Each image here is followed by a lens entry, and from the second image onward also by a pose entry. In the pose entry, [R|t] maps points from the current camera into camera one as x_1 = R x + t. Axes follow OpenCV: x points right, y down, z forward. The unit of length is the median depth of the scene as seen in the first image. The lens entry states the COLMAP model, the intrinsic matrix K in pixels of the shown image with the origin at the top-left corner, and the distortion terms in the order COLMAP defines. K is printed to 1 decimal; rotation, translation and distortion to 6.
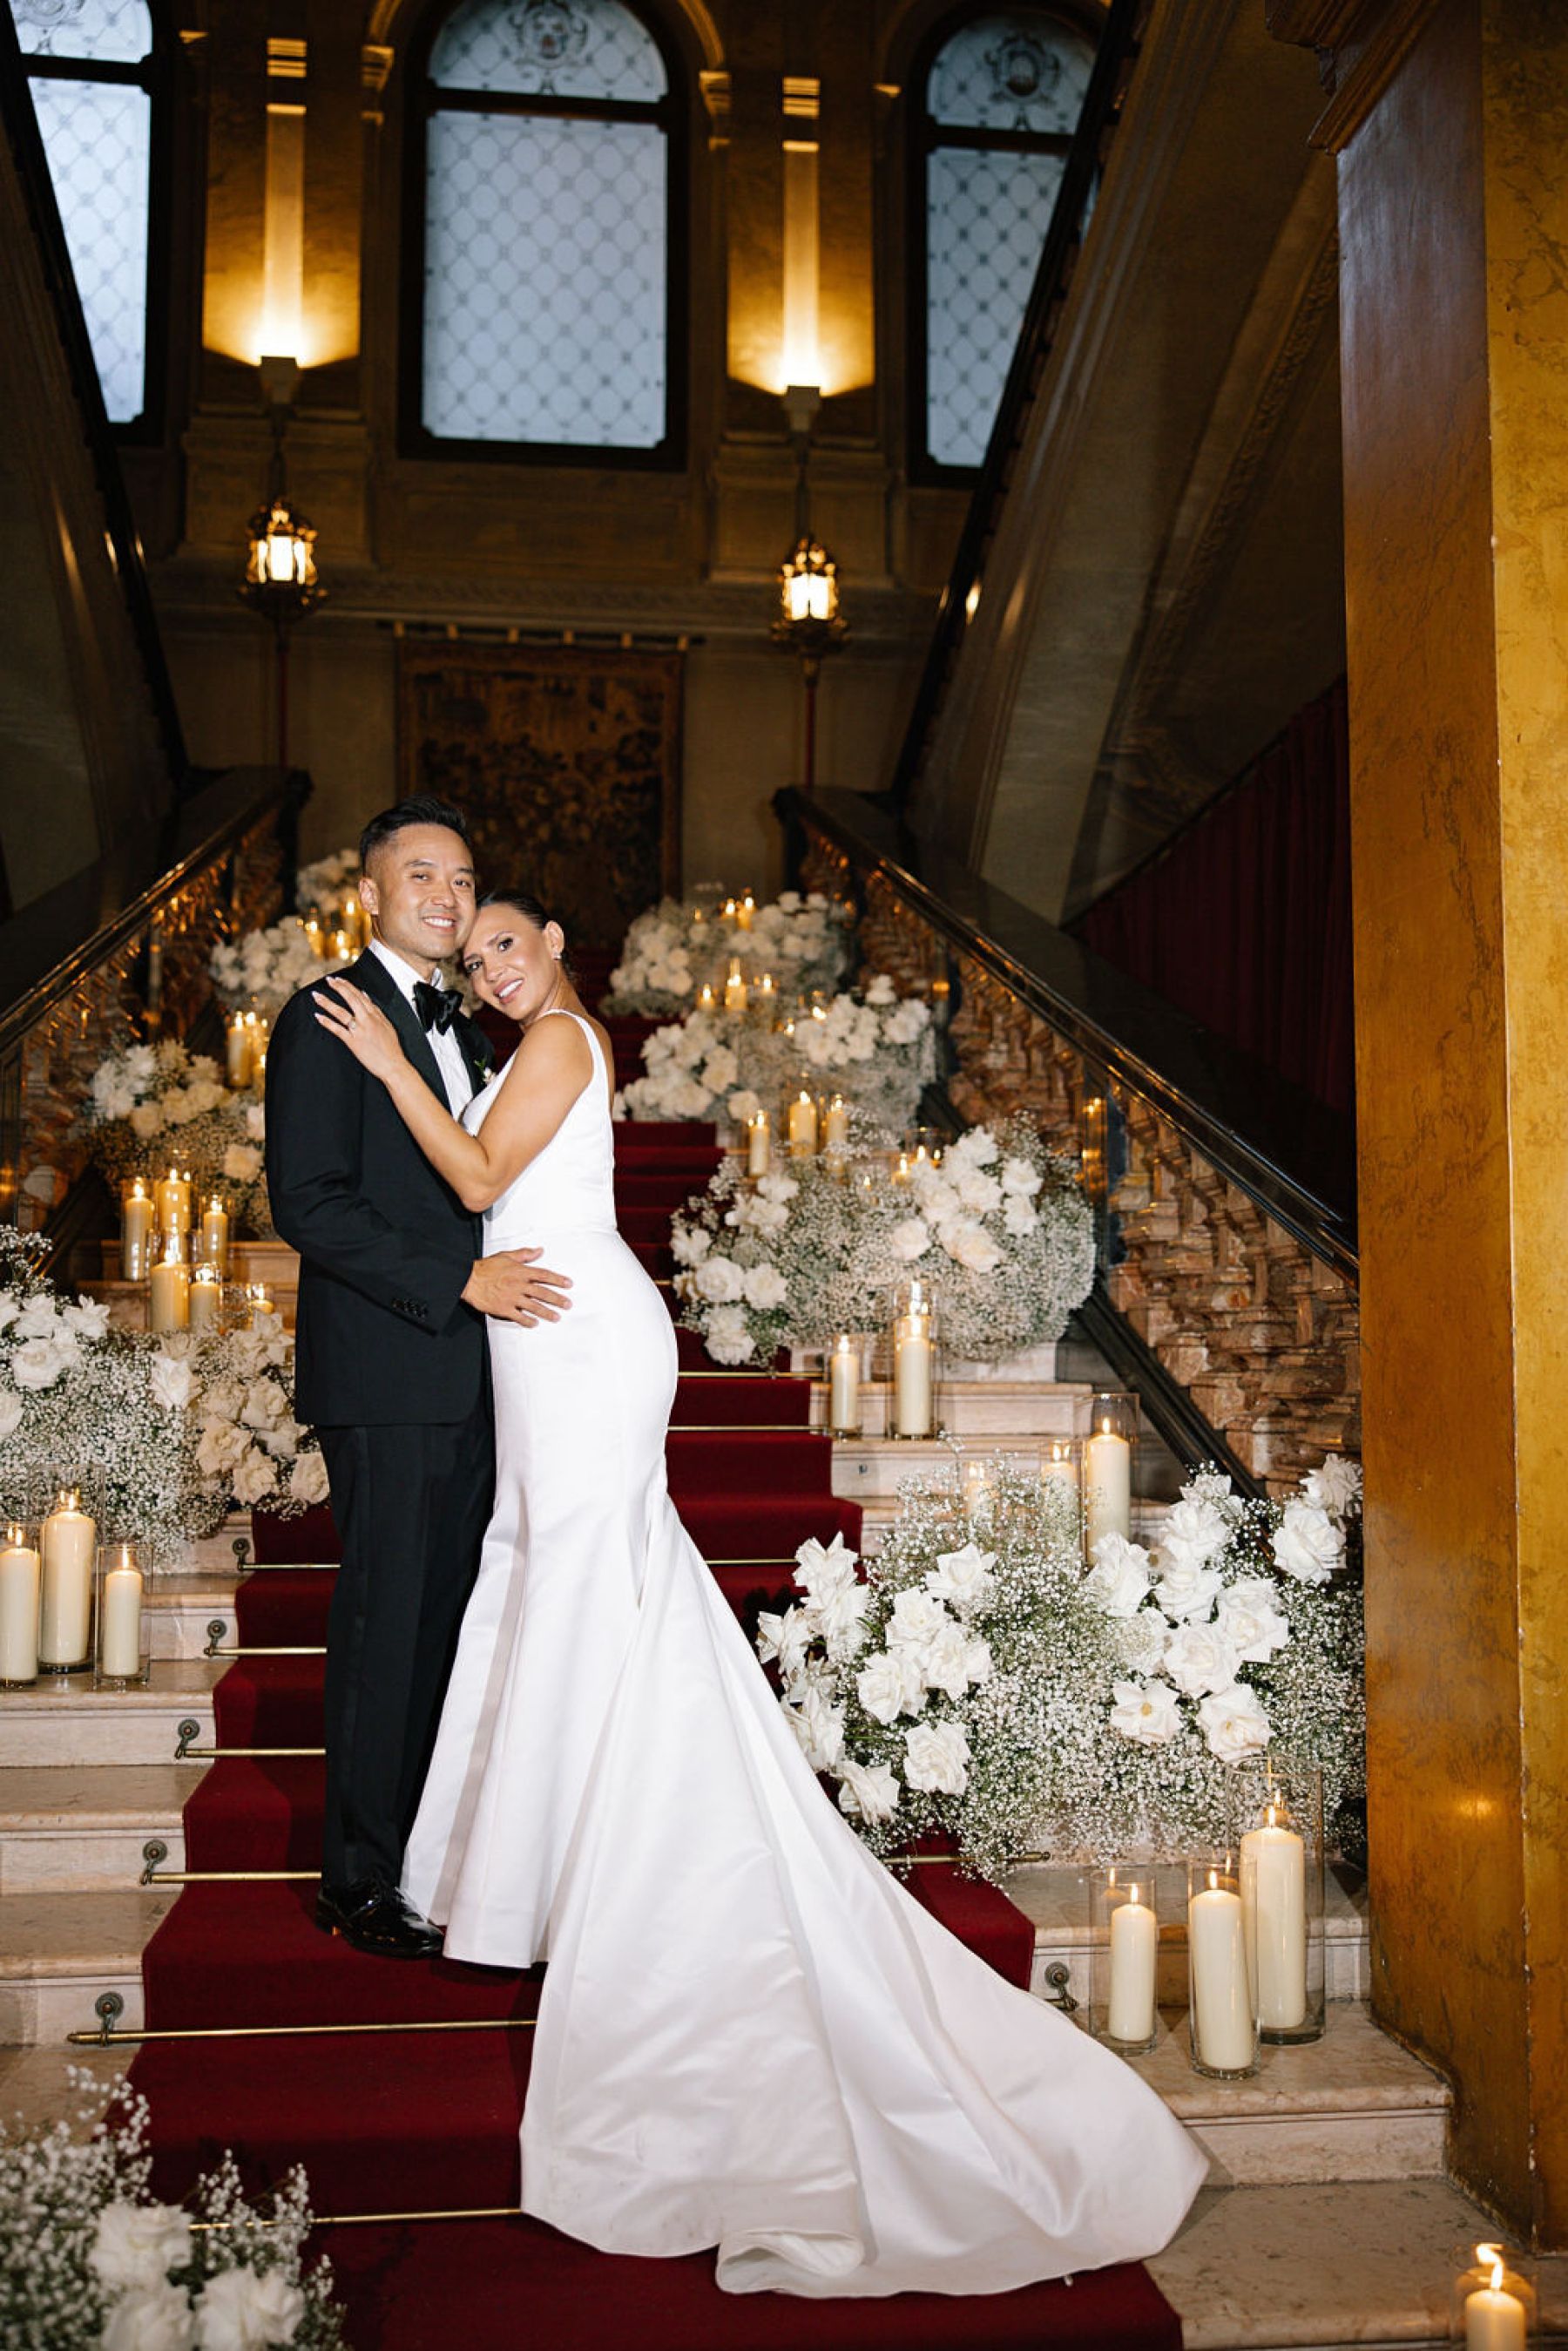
lens RADIAL K [[2239.3, 0, 782.0], [0, 2239.3, 1245.3], [0, 0, 1]] dist [-0.086110, 0.142857]
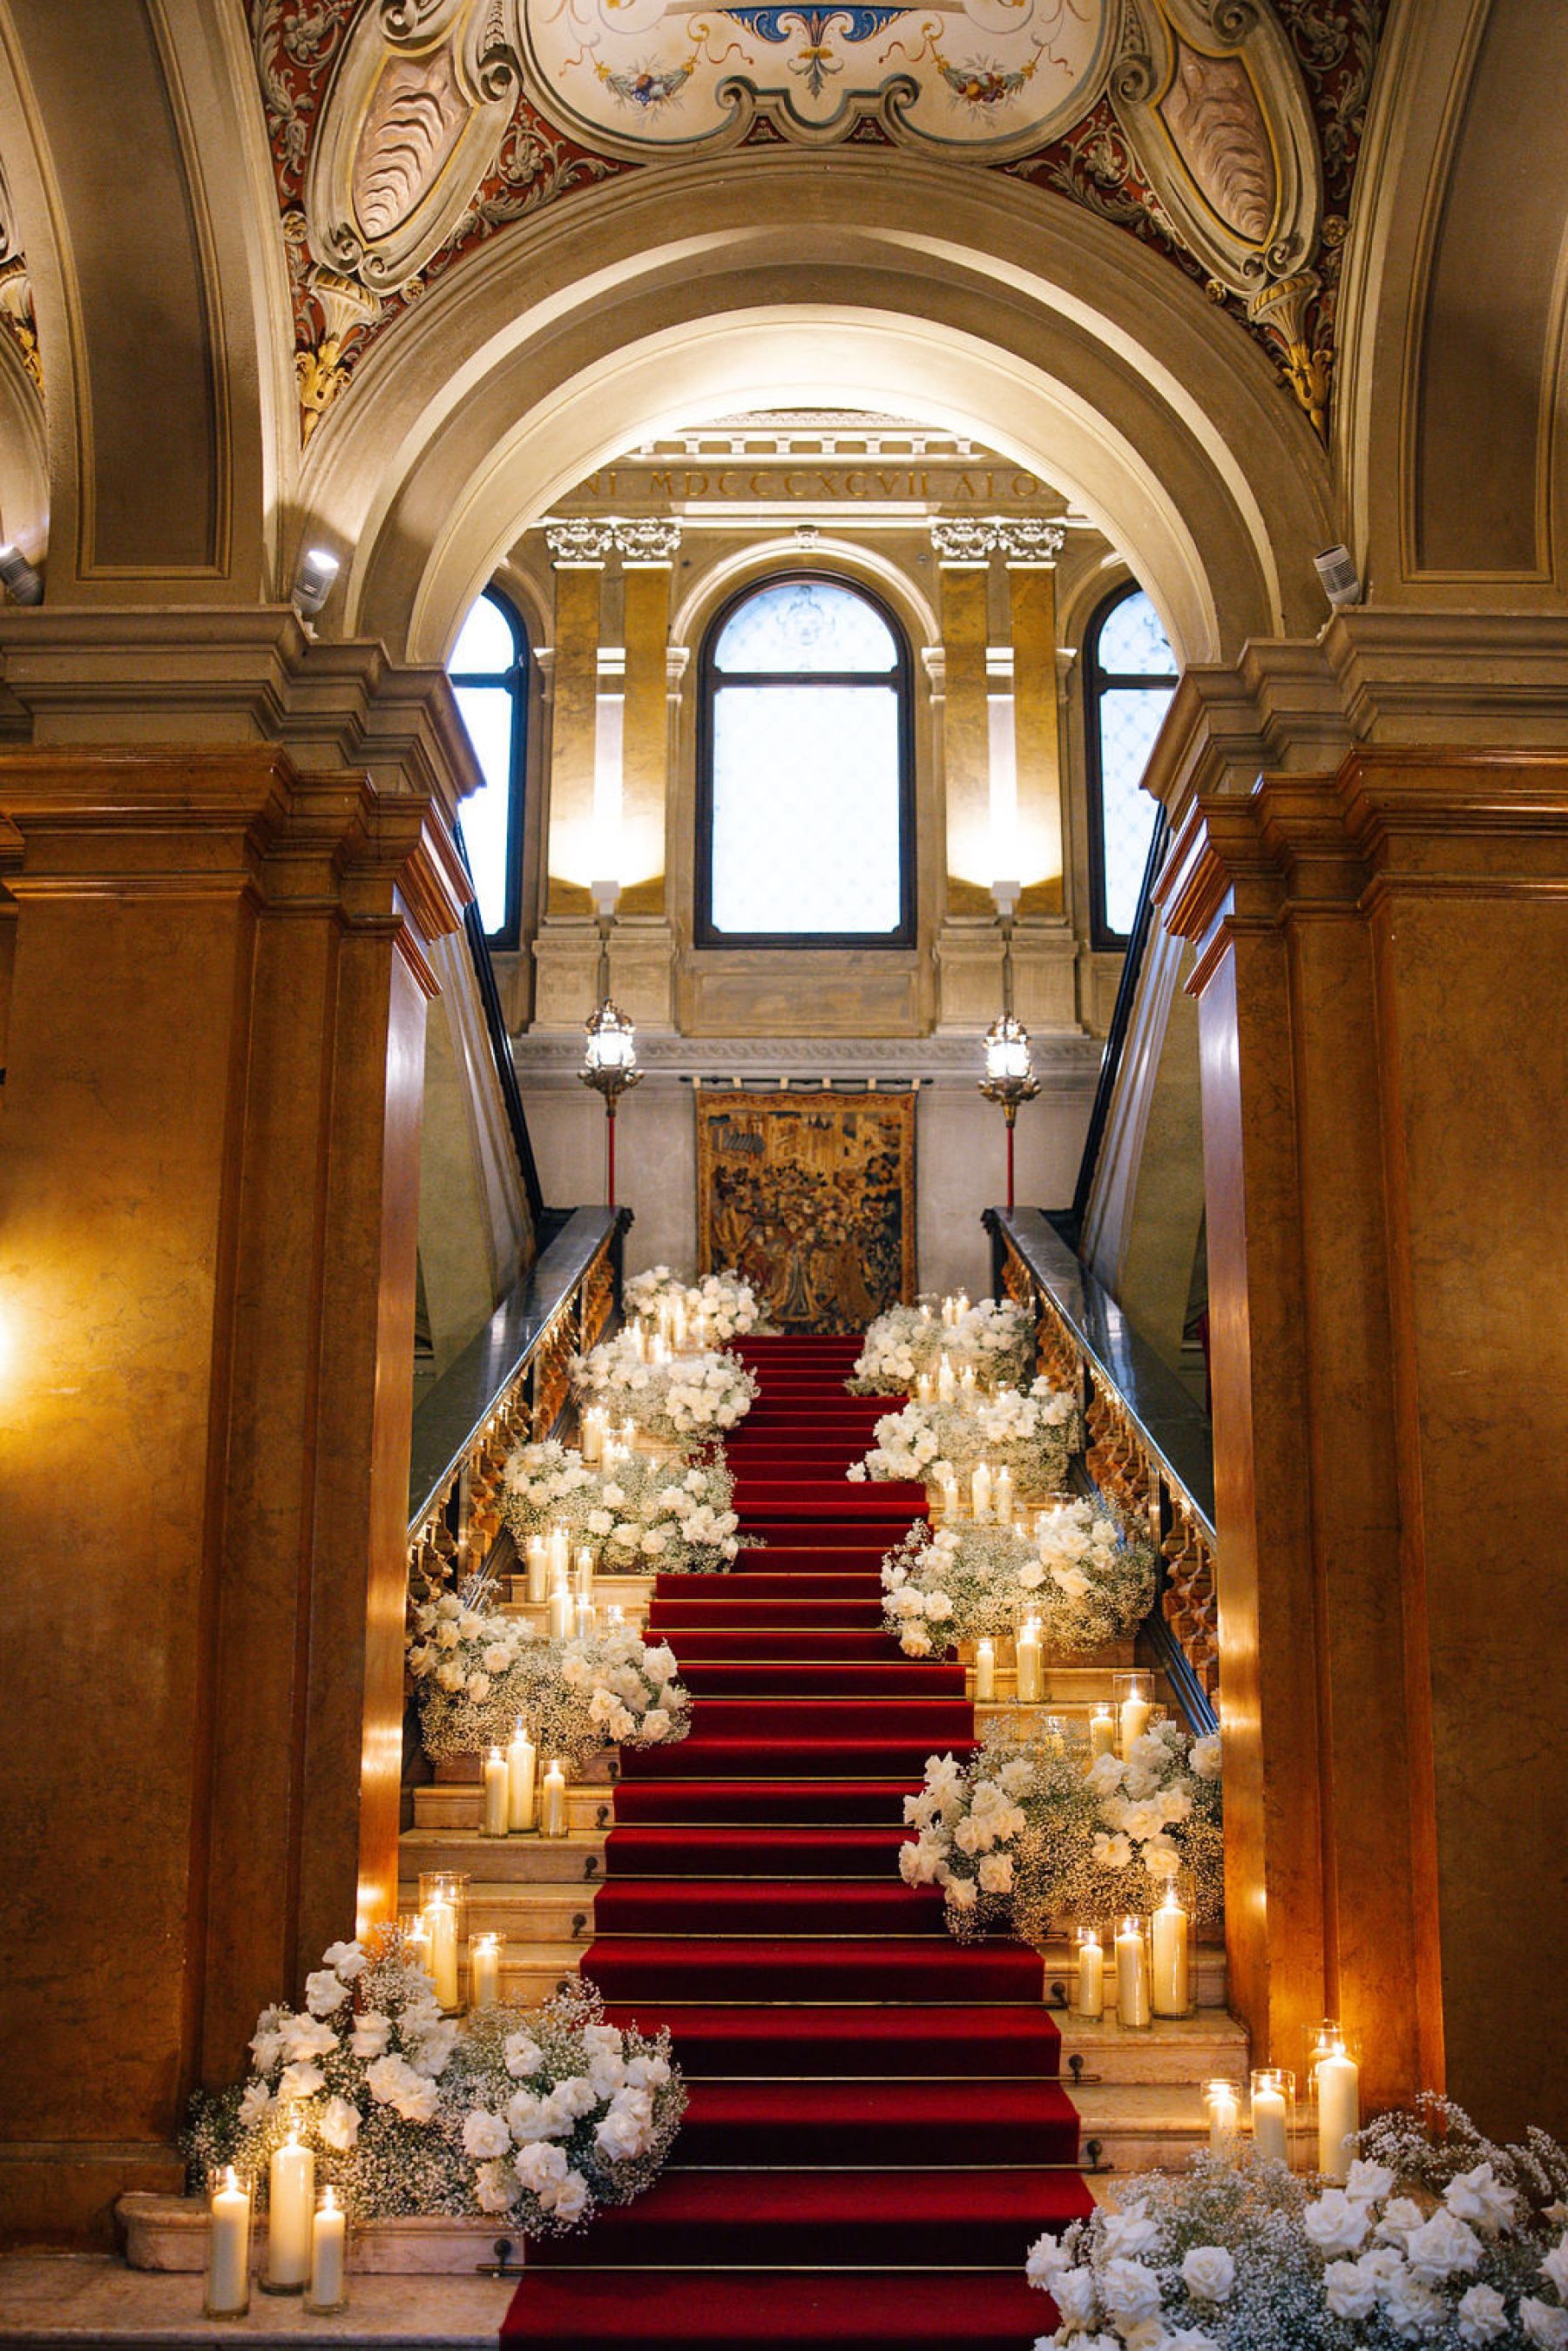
lens RADIAL K [[2239.3, 0, 782.0], [0, 2239.3, 1245.3], [0, 0, 1]] dist [-0.086110, 0.142857]
pose [[0.991474, -0.024464, -0.127989, 0.046871], [0.008030, 0.991822, -0.127374, -0.017263], [0.130059, 0.125260, 0.983562, -0.296949]]
